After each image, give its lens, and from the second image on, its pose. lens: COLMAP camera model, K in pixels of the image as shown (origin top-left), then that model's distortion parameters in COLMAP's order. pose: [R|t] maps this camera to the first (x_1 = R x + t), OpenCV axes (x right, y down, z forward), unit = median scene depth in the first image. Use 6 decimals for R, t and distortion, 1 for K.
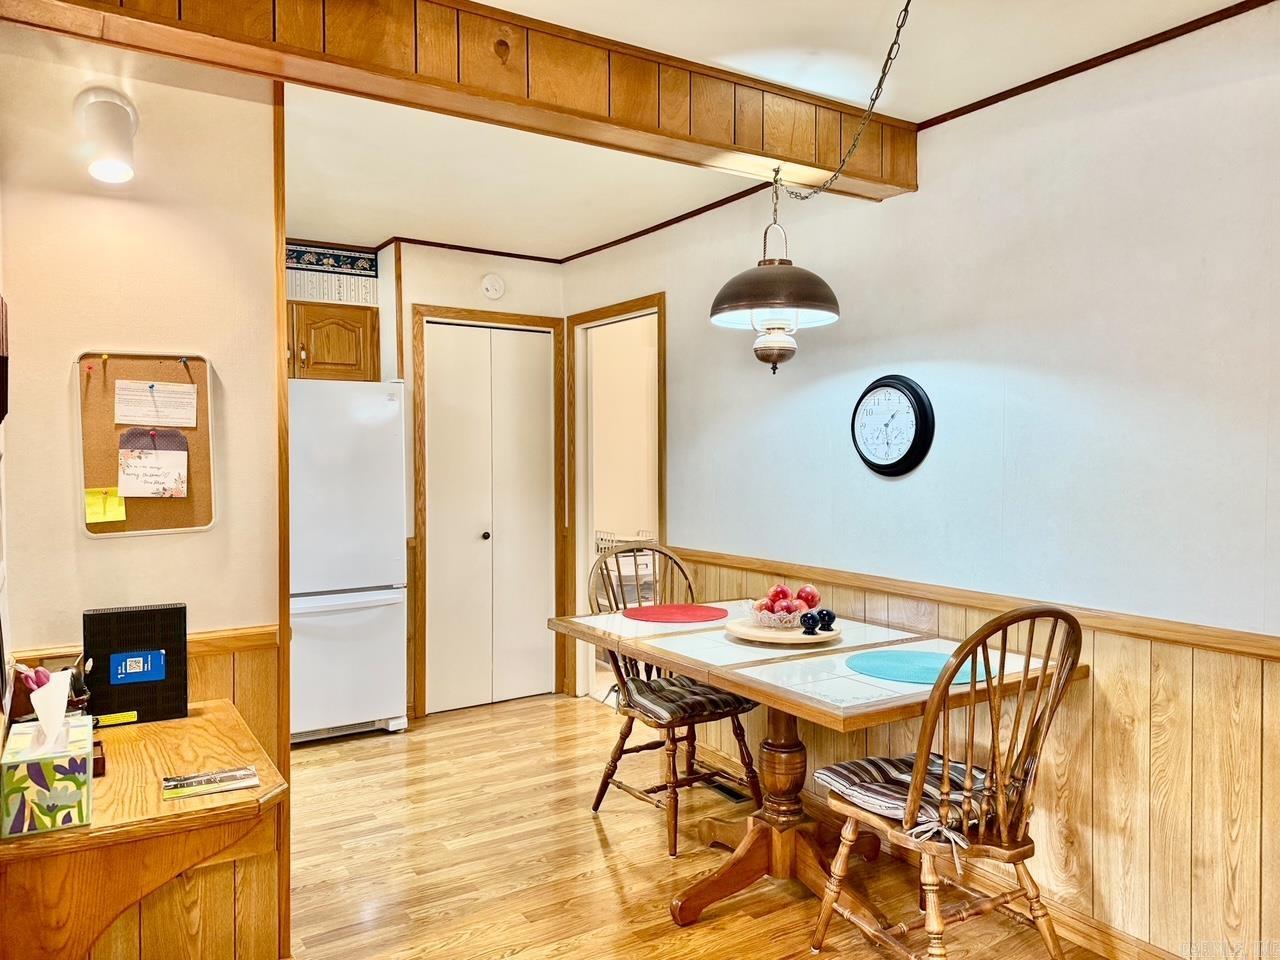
lens RADIAL K [[905.5, 0, 640.0], [0, 905.5, 480.0], [0, 0, 1]] dist [0.001949, 0.000600]
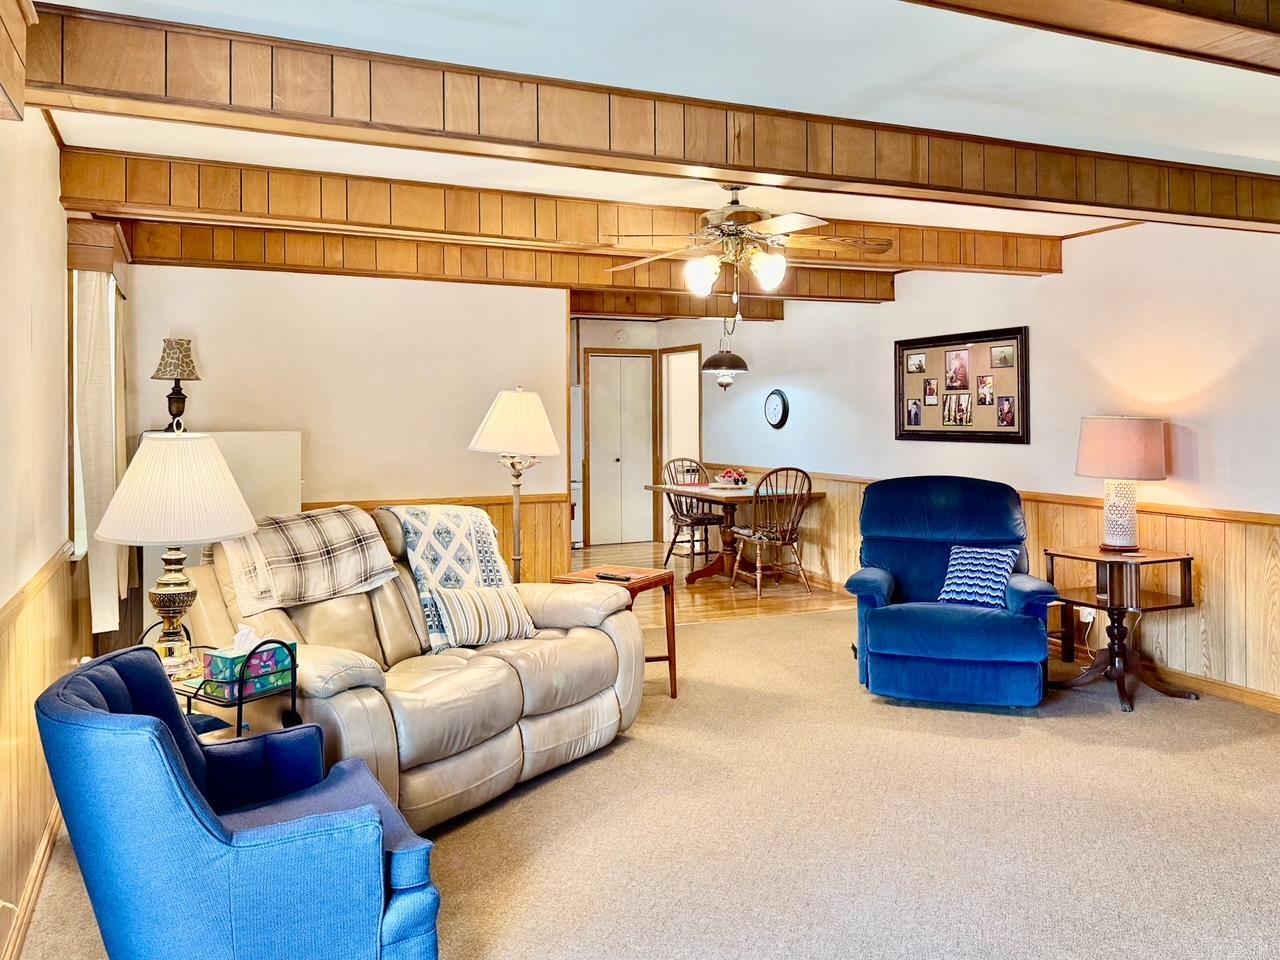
lens RADIAL K [[996.9, 0, 640.0], [0, 996.9, 480.0], [0, 0, 1]] dist [0.000491, 0.000008]
pose [[0.991491, 0.004418, -0.130103, 0.267427], [0.000645, 0.999245, 0.038844, 0.031971], [0.130177, -0.038597, 0.990739, -1.911659]]
